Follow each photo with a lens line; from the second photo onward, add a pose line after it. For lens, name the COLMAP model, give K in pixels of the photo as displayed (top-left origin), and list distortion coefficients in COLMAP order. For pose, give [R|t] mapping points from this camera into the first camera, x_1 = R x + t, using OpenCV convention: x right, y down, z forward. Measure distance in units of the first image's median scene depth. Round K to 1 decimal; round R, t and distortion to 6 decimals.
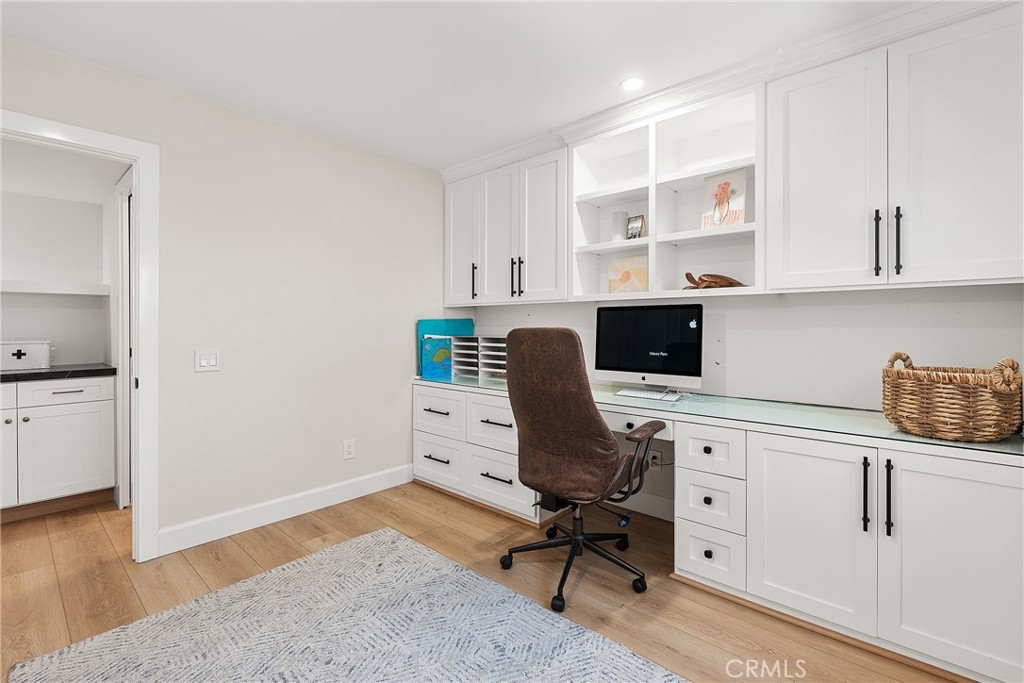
lens RADIAL K [[453.0, 0, 509.7], [0, 453.0, 325.0], [0, 0, 1]] dist [-0.005985, 0.000993]
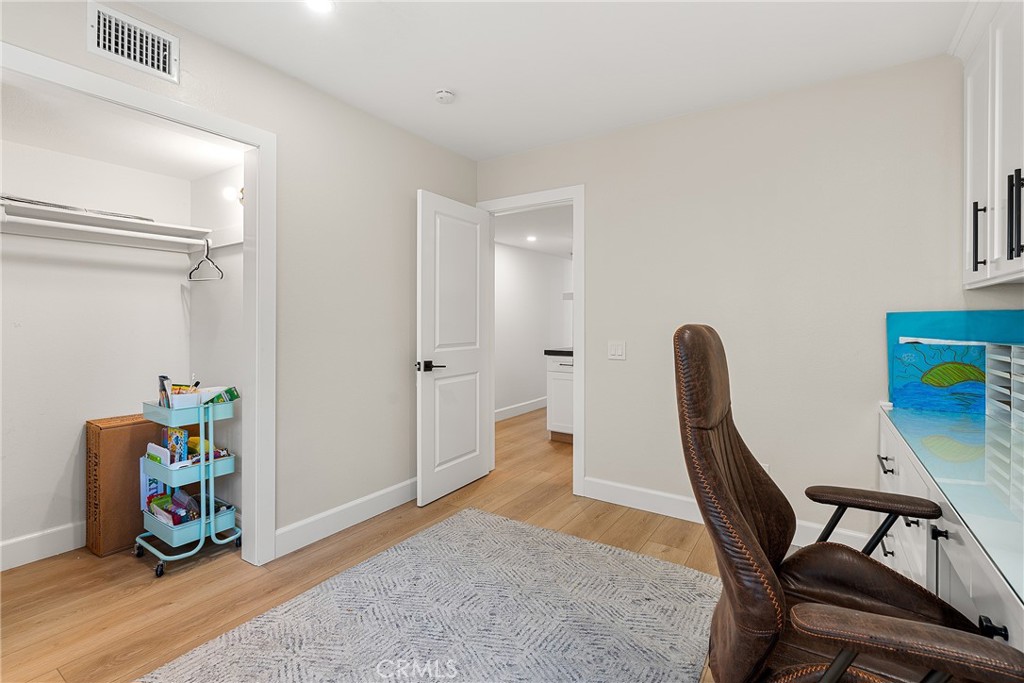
lens RADIAL K [[453.0, 0, 508.7], [0, 453.0, 322.3], [0, 0, 1]] dist [-0.005985, 0.000993]
pose [[0.168944, 0.004797, -0.985614, 0.446933], [-0.003055, 0.999986, 0.004344, 0.000577], [0.985621, 0.002277, 0.168957, 0.515058]]
